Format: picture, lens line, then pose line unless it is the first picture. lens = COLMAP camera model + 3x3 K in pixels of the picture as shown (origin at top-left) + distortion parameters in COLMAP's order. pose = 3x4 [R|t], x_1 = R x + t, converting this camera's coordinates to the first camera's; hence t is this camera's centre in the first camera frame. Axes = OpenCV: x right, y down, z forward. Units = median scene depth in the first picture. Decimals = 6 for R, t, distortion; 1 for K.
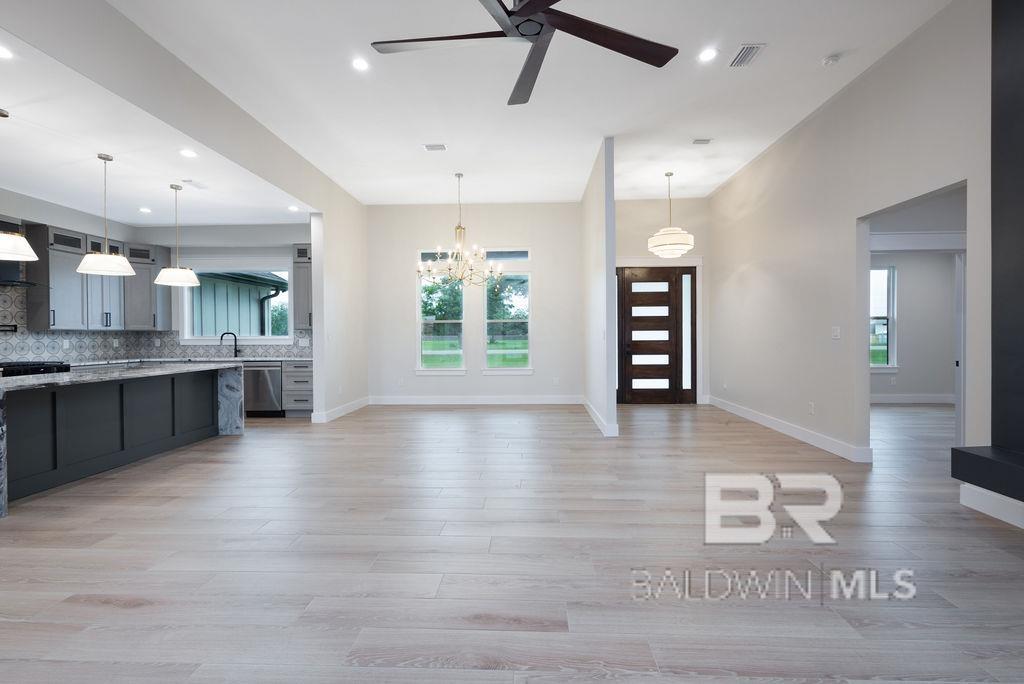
lens RADIAL K [[468.9, 0, 512.3], [0, 468.9, 341.8], [0, 0, 1]] dist [0.004330, -0.003318]
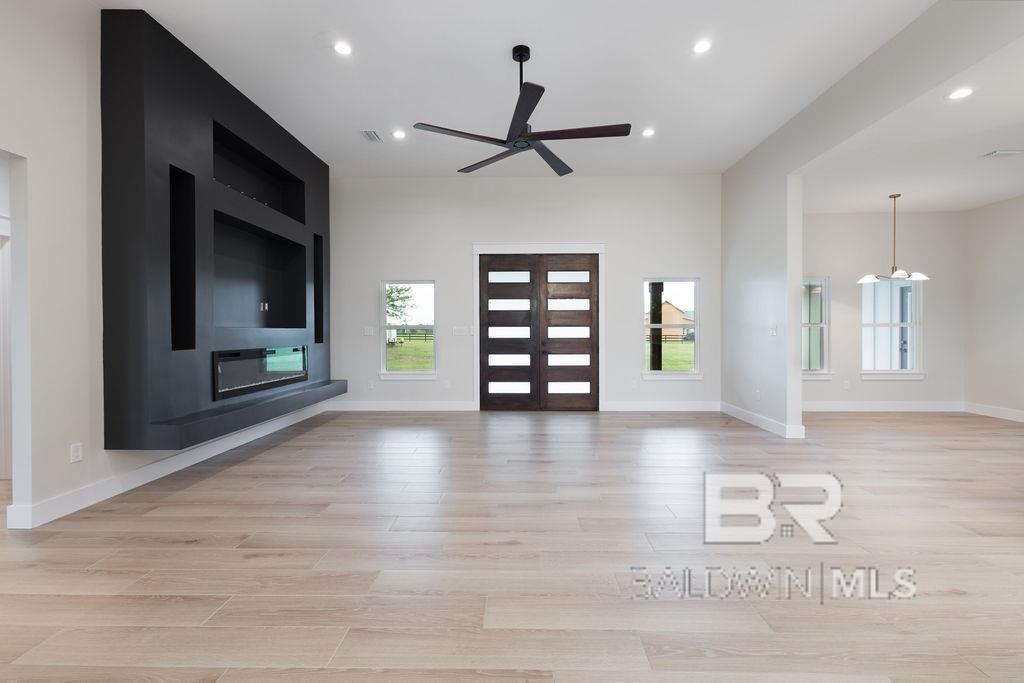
lens RADIAL K [[468.9, 0, 511.3], [0, 468.9, 338.1], [0, 0, 1]] dist [0.004330, -0.003318]
pose [[-0.999925, 0.011421, -0.004428, 0.031084], [0.011302, 0.999599, 0.025981, -0.011583], [0.004723, 0.025929, -0.999653, 0.894598]]
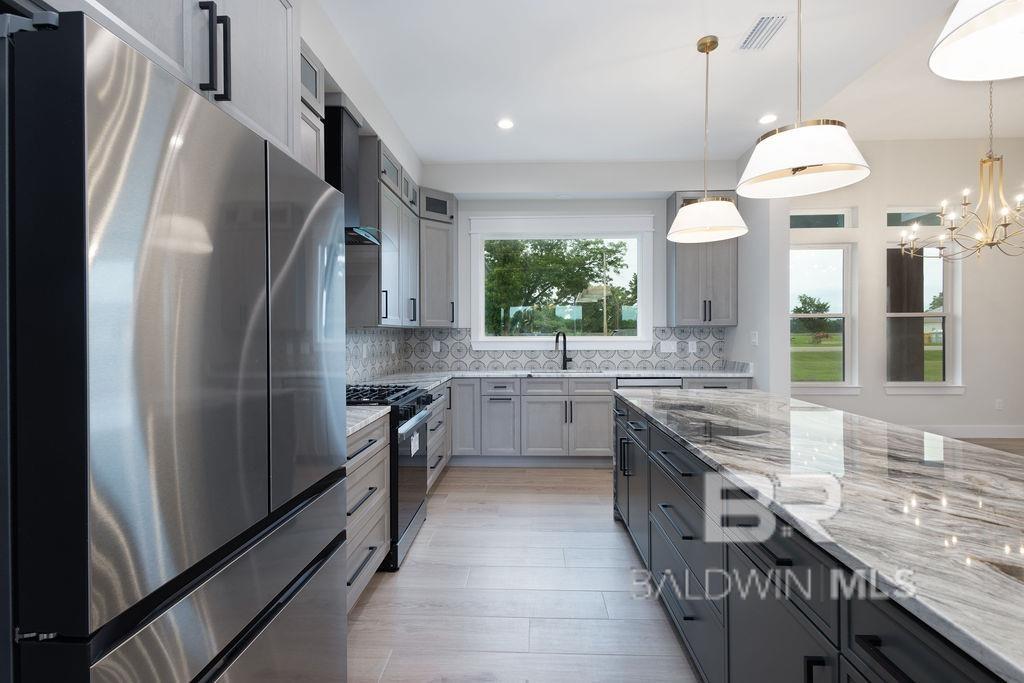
lens RADIAL K [[468.9, 0, 521.1], [0, 468.9, 335.5], [0, 0, 1]] dist [0.004330, -0.003318]
pose [[0.999974, 0.001942, 0.006926, -0.712854], [-0.001874, 0.999950, -0.009855, -0.008157], [-0.006944, 0.009841, 0.999927, 0.386954]]
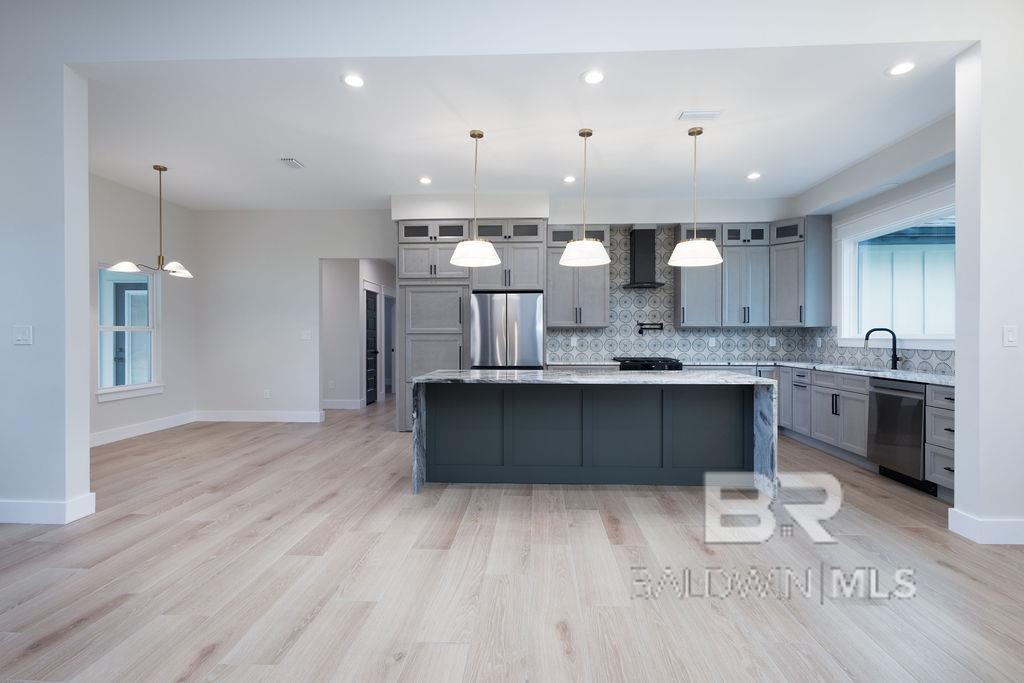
lens RADIAL K [[468.9, 0, 516.2], [0, 468.9, 336.5], [0, 0, 1]] dist [0.004330, -0.003318]
pose [[-0.001817, 0.007240, -0.999972, 0.015144], [-0.015066, 0.999860, 0.007267, -0.006816], [0.999885, 0.015079, -0.001708, 0.561547]]
